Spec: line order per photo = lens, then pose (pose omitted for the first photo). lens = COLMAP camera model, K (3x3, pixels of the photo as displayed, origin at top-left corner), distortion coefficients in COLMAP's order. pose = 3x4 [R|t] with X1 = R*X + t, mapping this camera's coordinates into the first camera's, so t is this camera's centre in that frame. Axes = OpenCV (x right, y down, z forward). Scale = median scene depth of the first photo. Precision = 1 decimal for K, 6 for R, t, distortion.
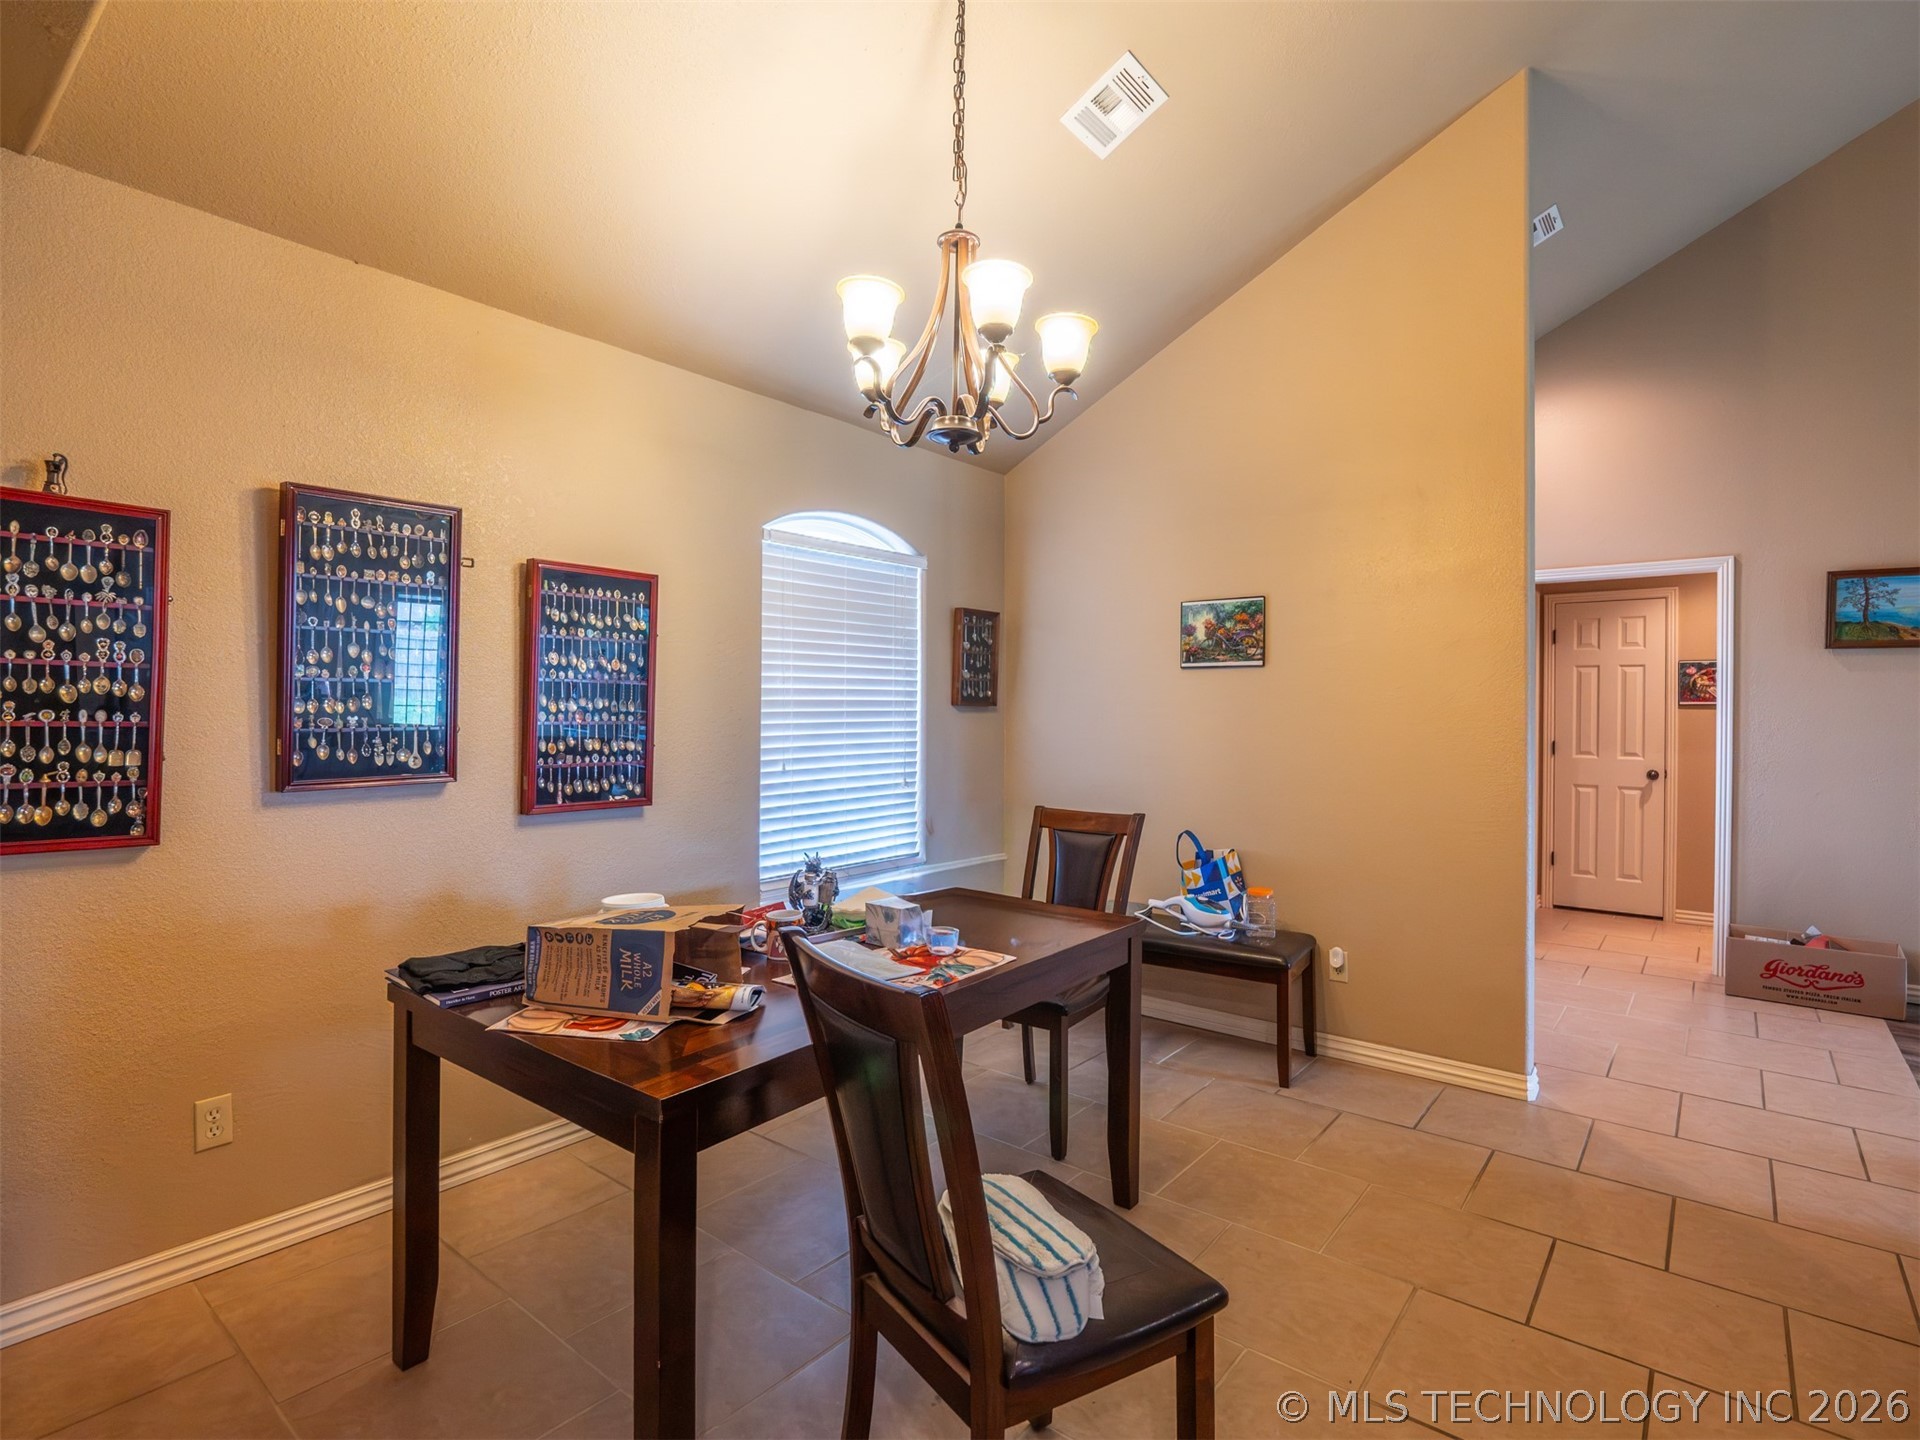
lens RADIAL K [[953.3, 0, 953.7], [0, 953.3, 707.4], [0, 0, 1]] dist [-0.008868, -0.001791]
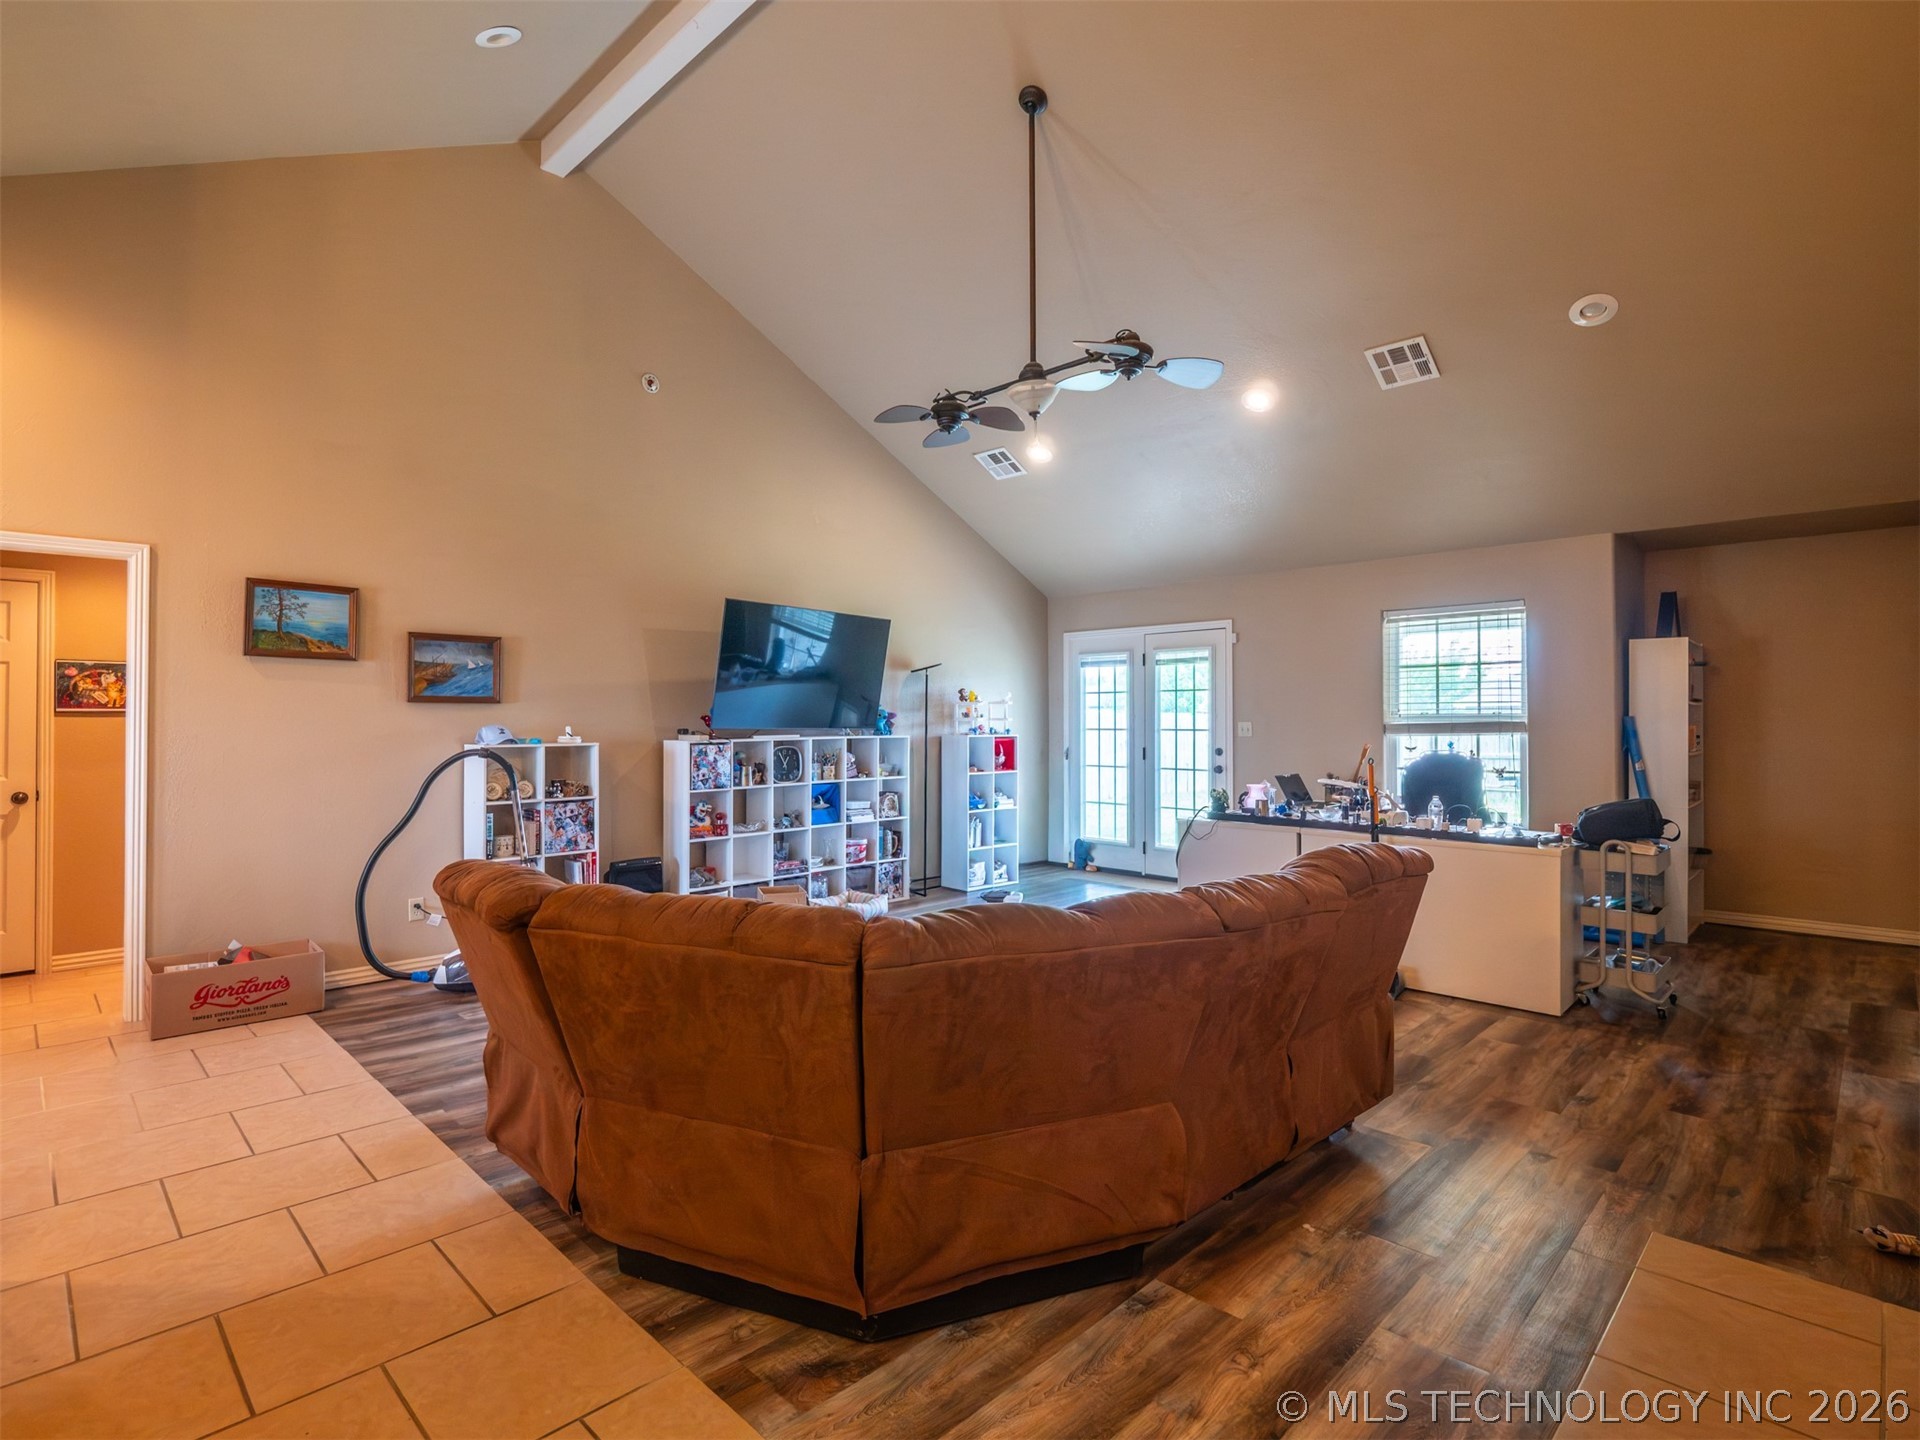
lens RADIAL K [[953.3, 0, 965.0], [0, 953.3, 711.6], [0, 0, 1]] dist [-0.008868, -0.001791]
pose [[0.087221, 0.002818, 0.996185, 0.005533], [0.000555, 0.999996, -0.002877, -0.000465], [-0.996189, 0.000804, 0.087219, 0.232146]]
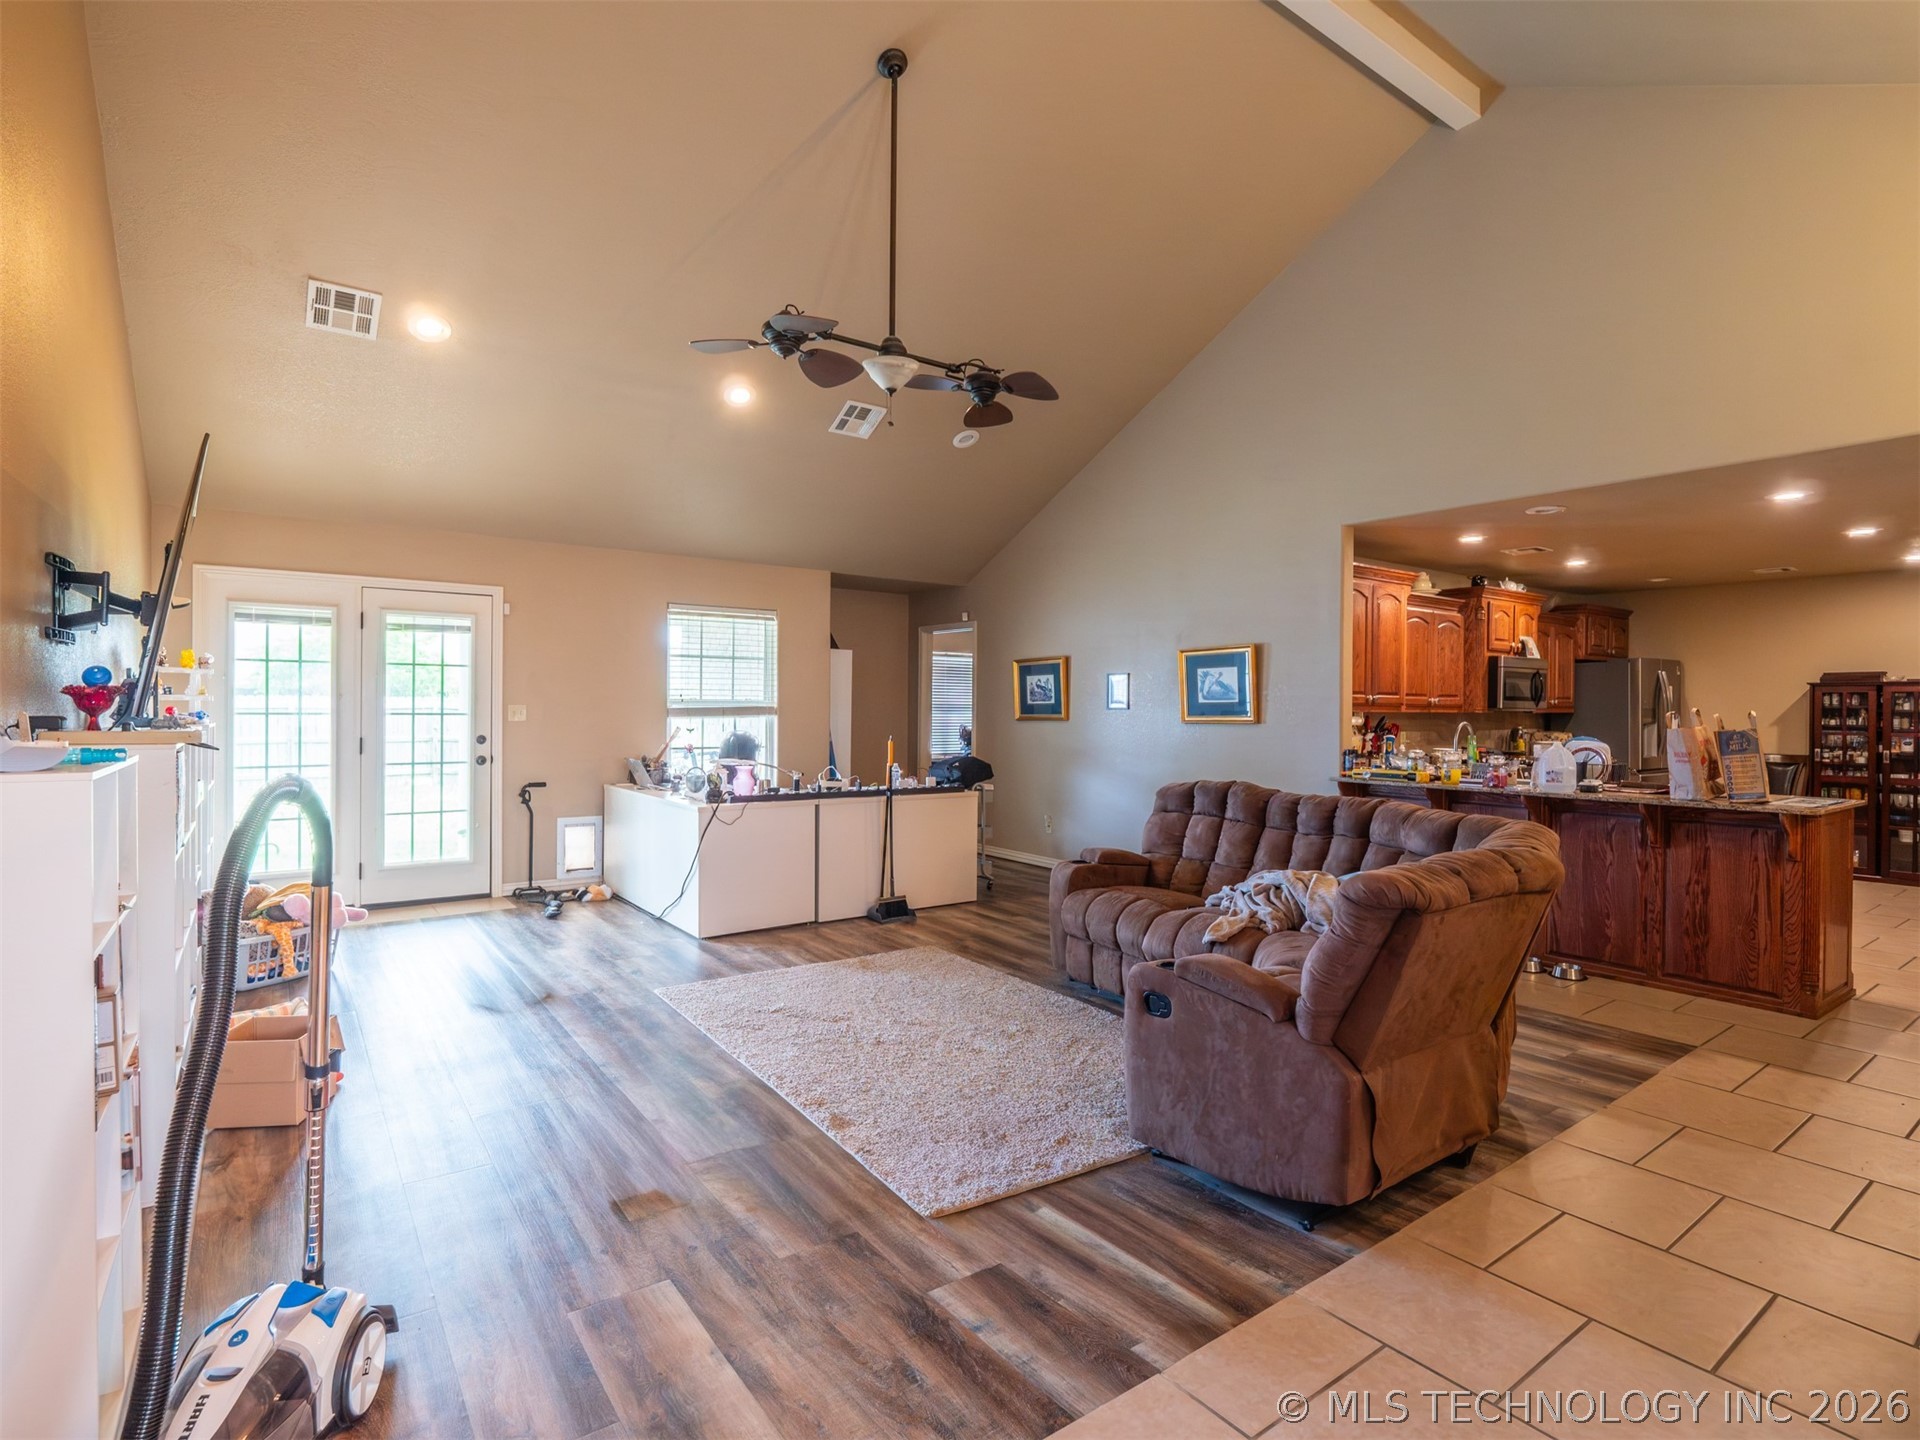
lens RADIAL K [[953.3, 0, 963.3], [0, 953.3, 711.2], [0, 0, 1]] dist [-0.008868, -0.001791]
pose [[-0.966874, -0.014347, 0.254850, 0.916120], [-0.013796, 0.999897, 0.003950, 0.010008], [-0.254880, 0.000303, -0.966973, 1.488510]]
